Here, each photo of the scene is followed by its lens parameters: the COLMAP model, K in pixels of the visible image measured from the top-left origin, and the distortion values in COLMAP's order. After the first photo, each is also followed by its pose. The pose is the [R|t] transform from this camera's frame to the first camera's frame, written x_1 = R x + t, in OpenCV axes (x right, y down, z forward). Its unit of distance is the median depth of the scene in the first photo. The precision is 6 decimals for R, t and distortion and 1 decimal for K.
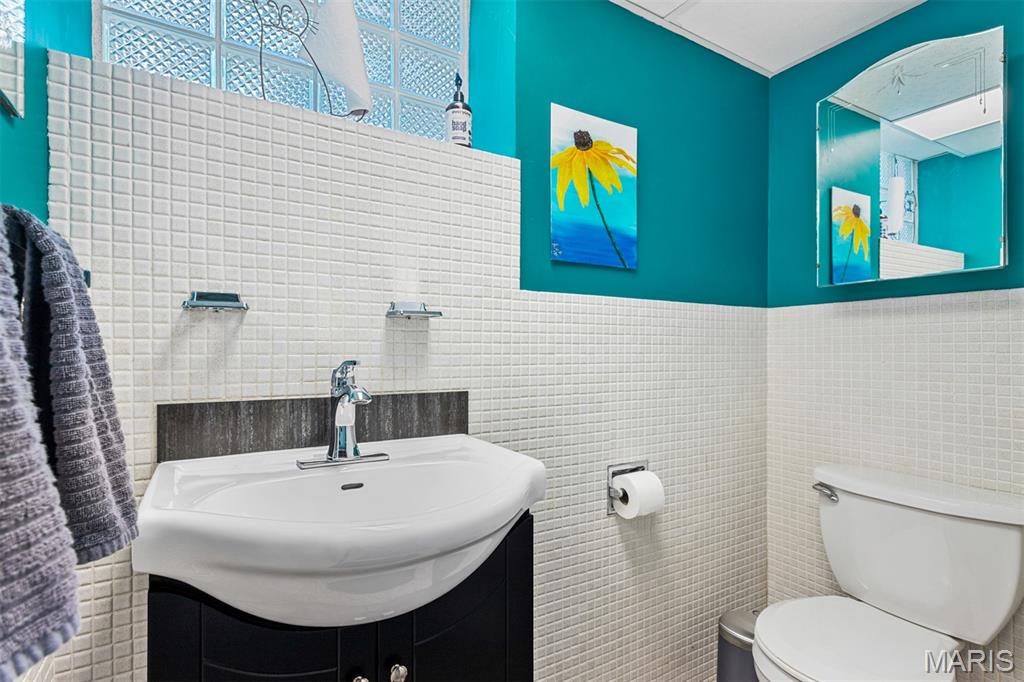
lens RADIAL K [[508.3, 0, 500.5], [0, 508.3, 344.0], [0, 0, 1]] dist [0.011853, 0.000130]
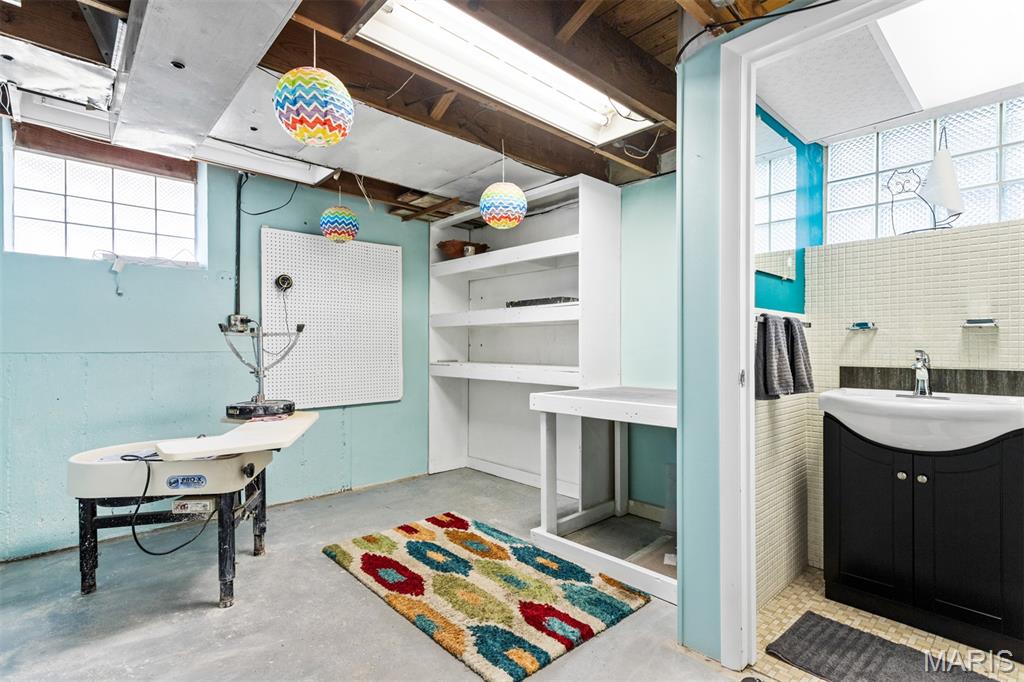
lens RADIAL K [[491.4, 0, 512.0], [0, 491.4, 341.0], [0, 0, 1]] dist [0.014090, 0.000018]
pose [[0.216259, -0.022408, -0.976079, 1.383991], [0.014022, 0.999705, -0.019844, 0.009157], [0.976235, -0.009396, 0.216509, -1.159162]]
